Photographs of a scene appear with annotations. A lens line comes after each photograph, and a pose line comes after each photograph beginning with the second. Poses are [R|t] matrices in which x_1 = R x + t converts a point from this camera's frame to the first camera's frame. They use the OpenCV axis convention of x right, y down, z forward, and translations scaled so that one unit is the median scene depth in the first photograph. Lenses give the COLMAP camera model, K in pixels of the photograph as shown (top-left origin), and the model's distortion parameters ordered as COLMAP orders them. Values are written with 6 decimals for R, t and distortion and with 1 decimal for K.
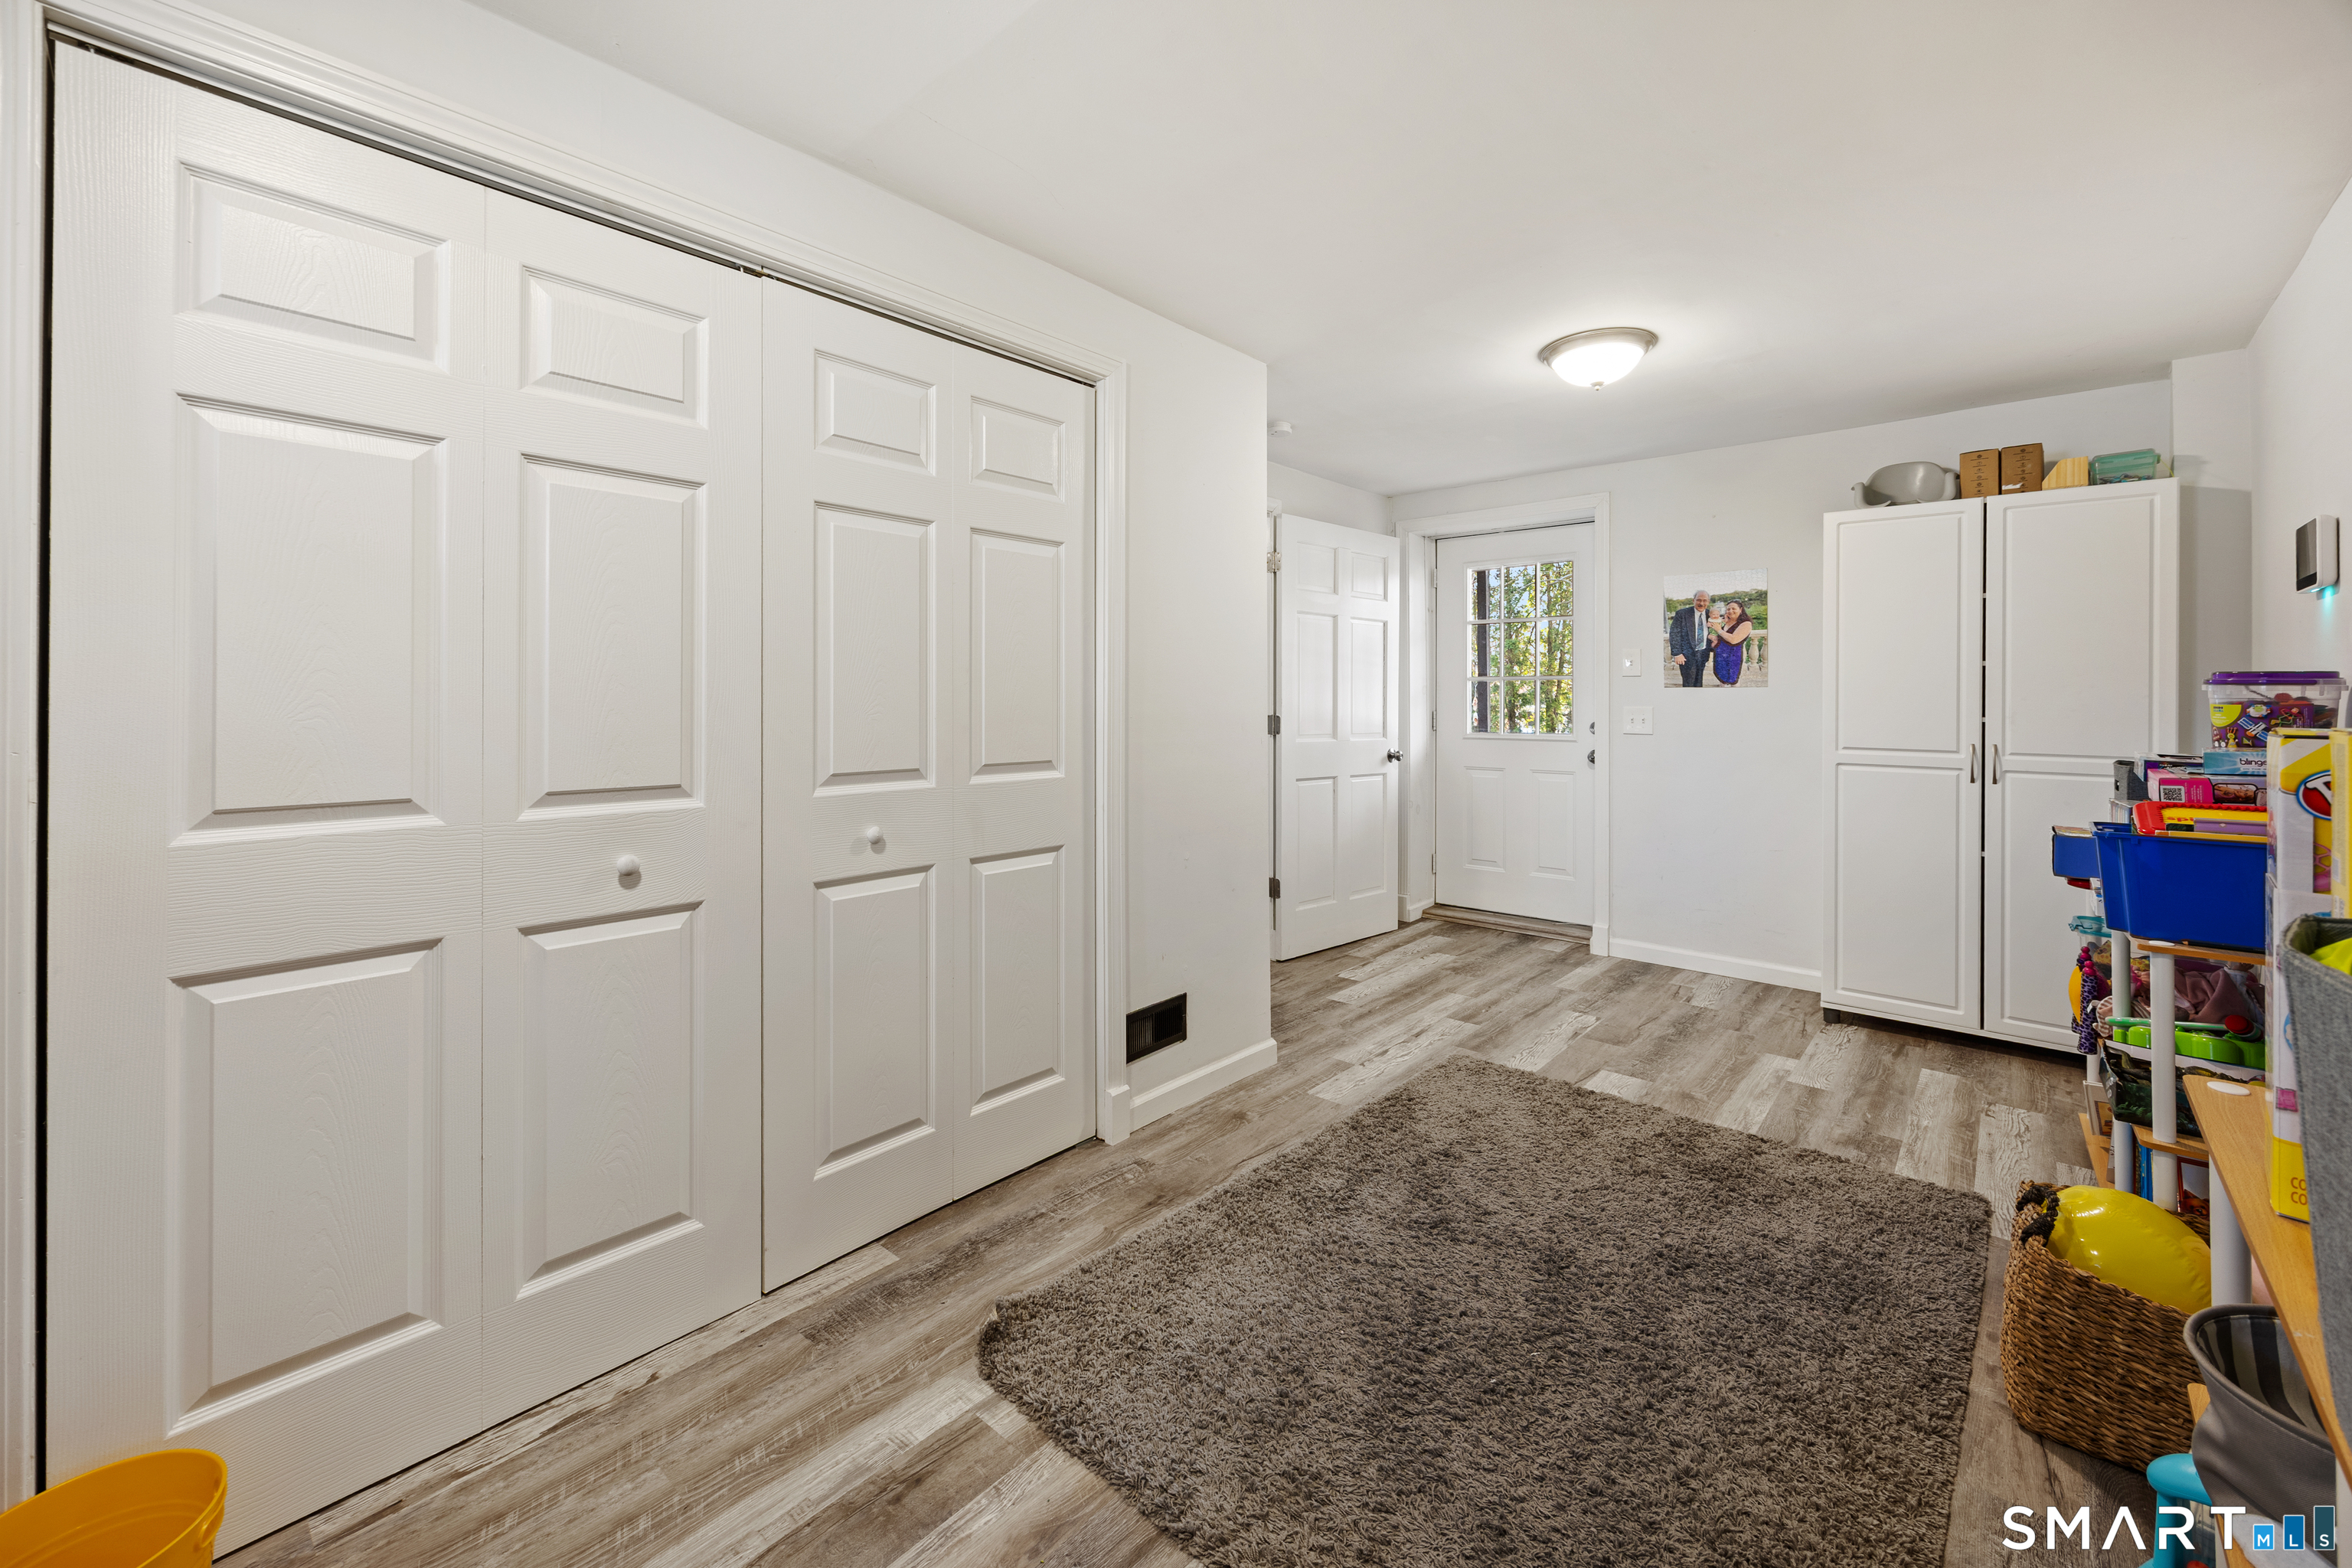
lens RADIAL K [[935.4, 0, 1164.6], [0, 935.4, 708.5], [0, 0, 1]] dist [0.002356, 0.000229]
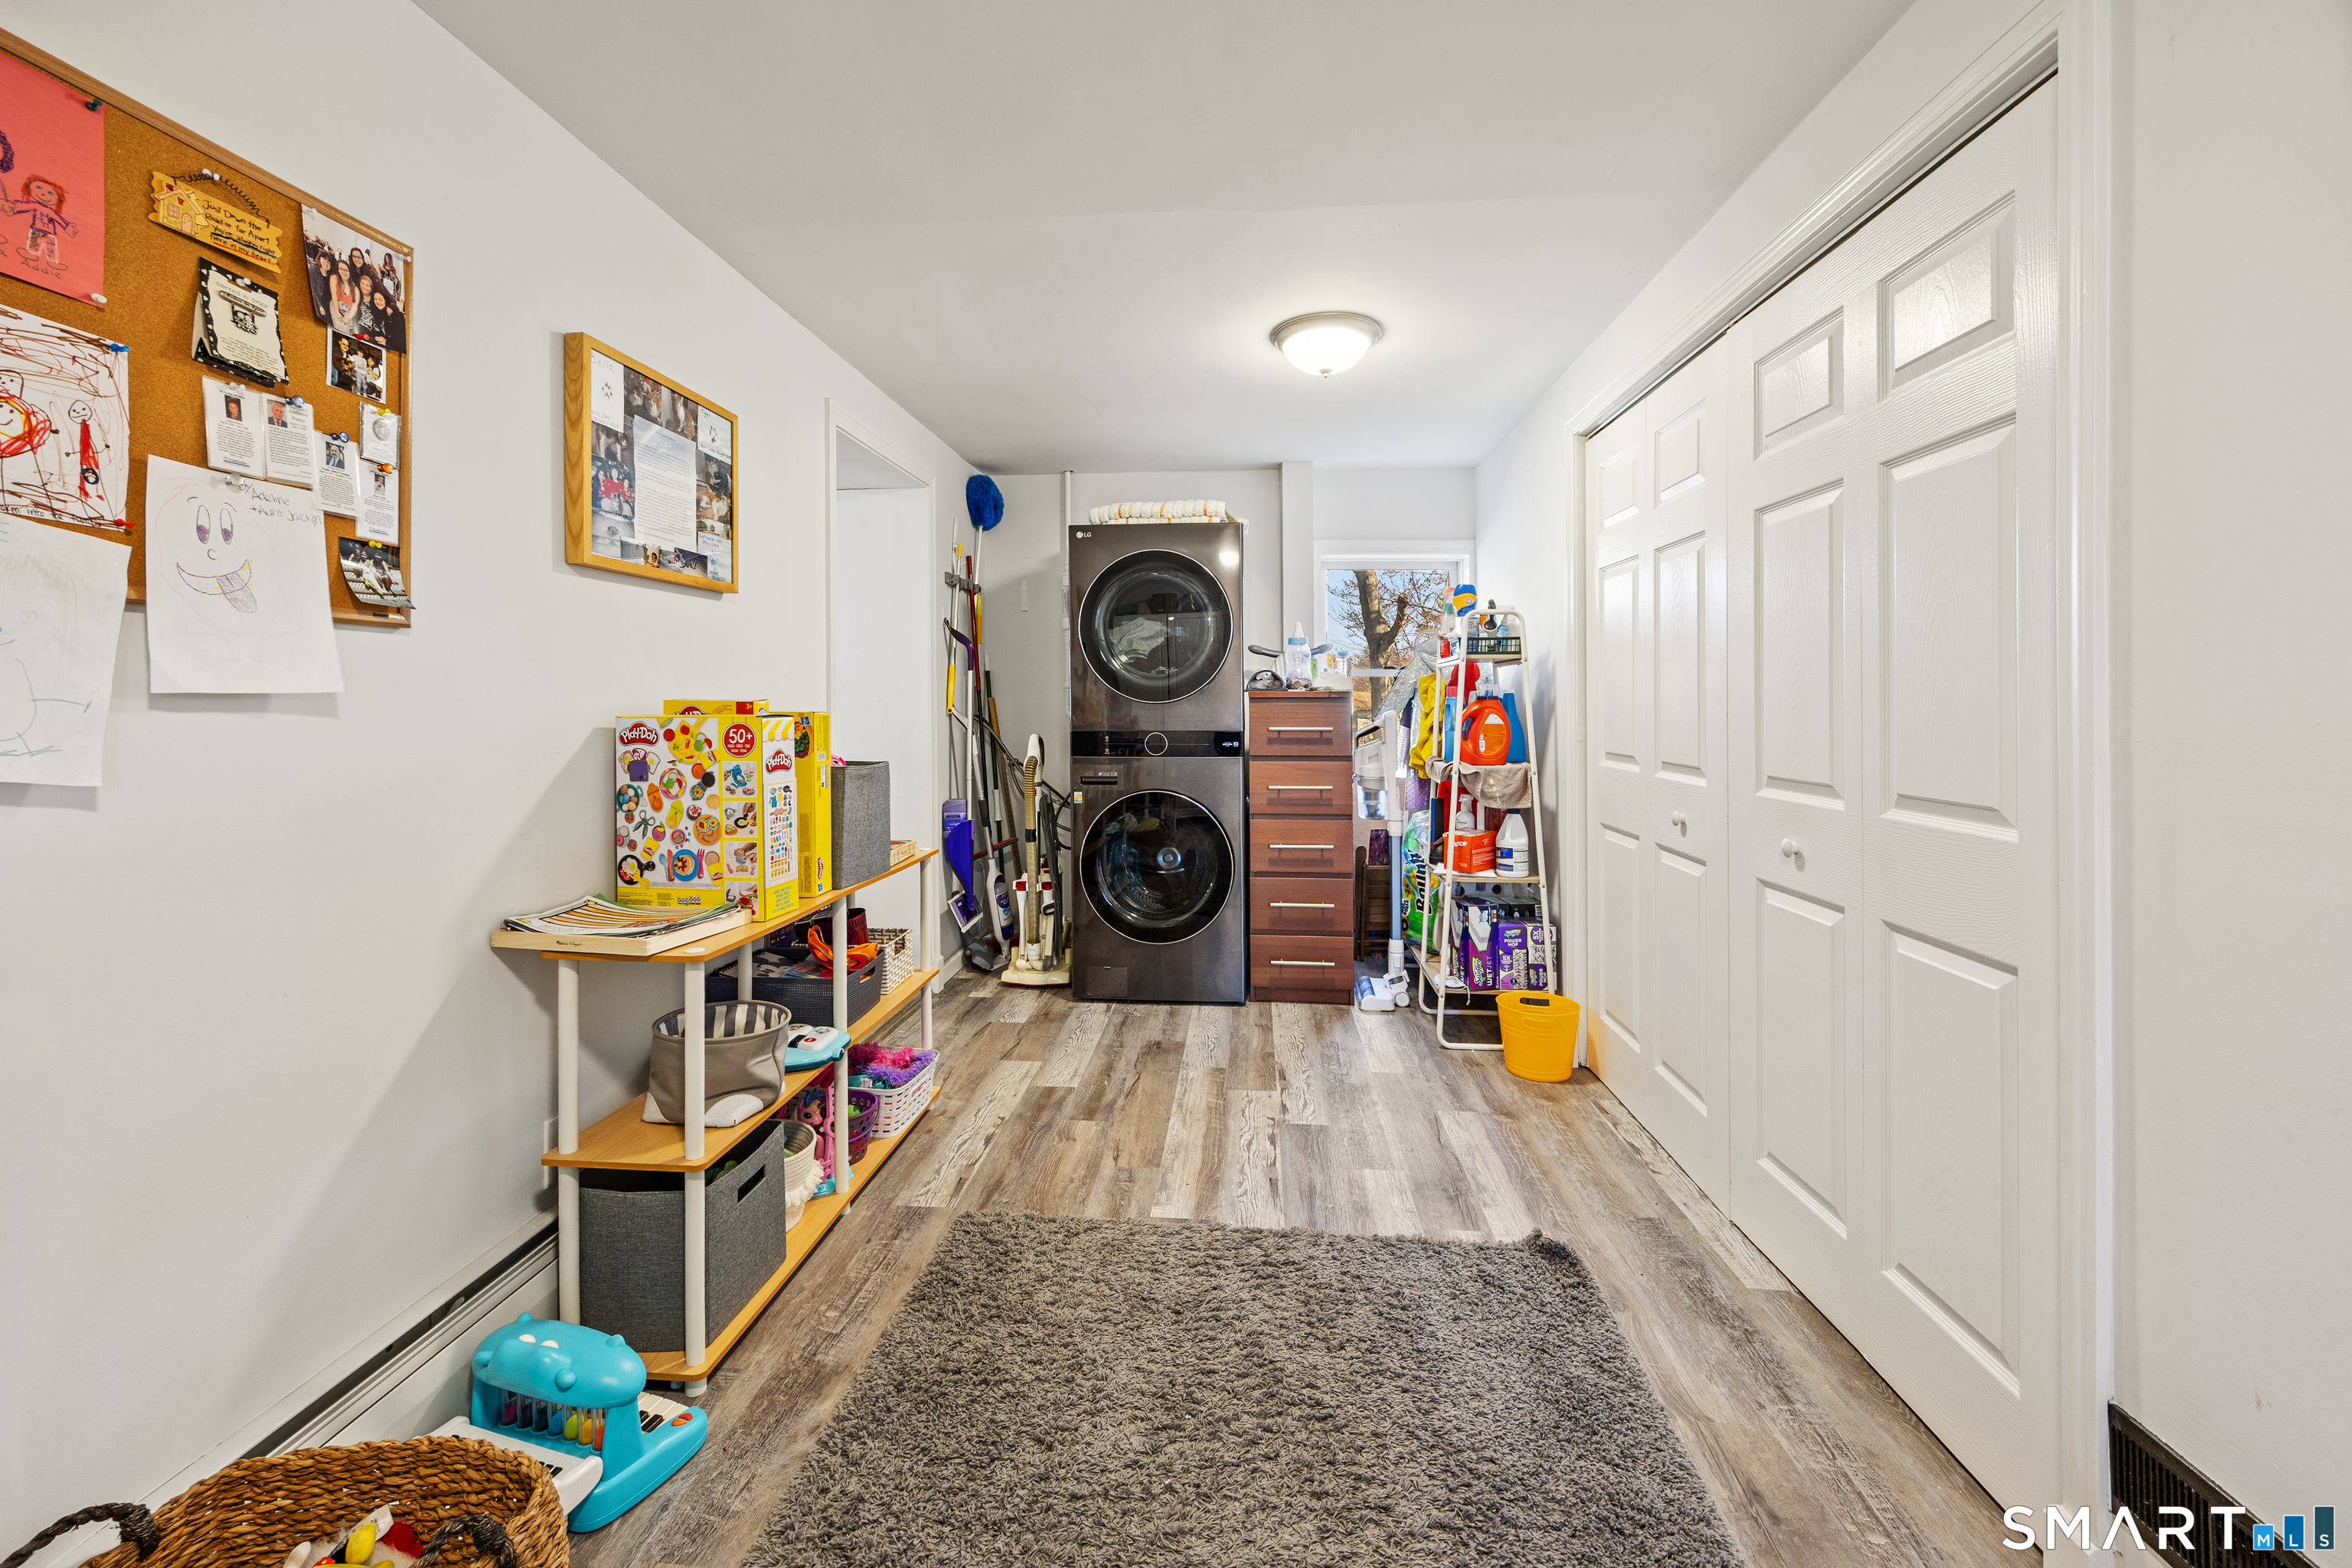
lens RADIAL K [[935.4, 0, 1164.6], [0, 935.4, 708.5], [0, 0, 1]] dist [0.002356, 0.000229]
pose [[-0.798611, 0.012158, -0.601725, 0.468665], [0.005412, 0.999901, 0.013020, -0.011518], [0.601823, 0.007142, -0.798597, 0.864607]]
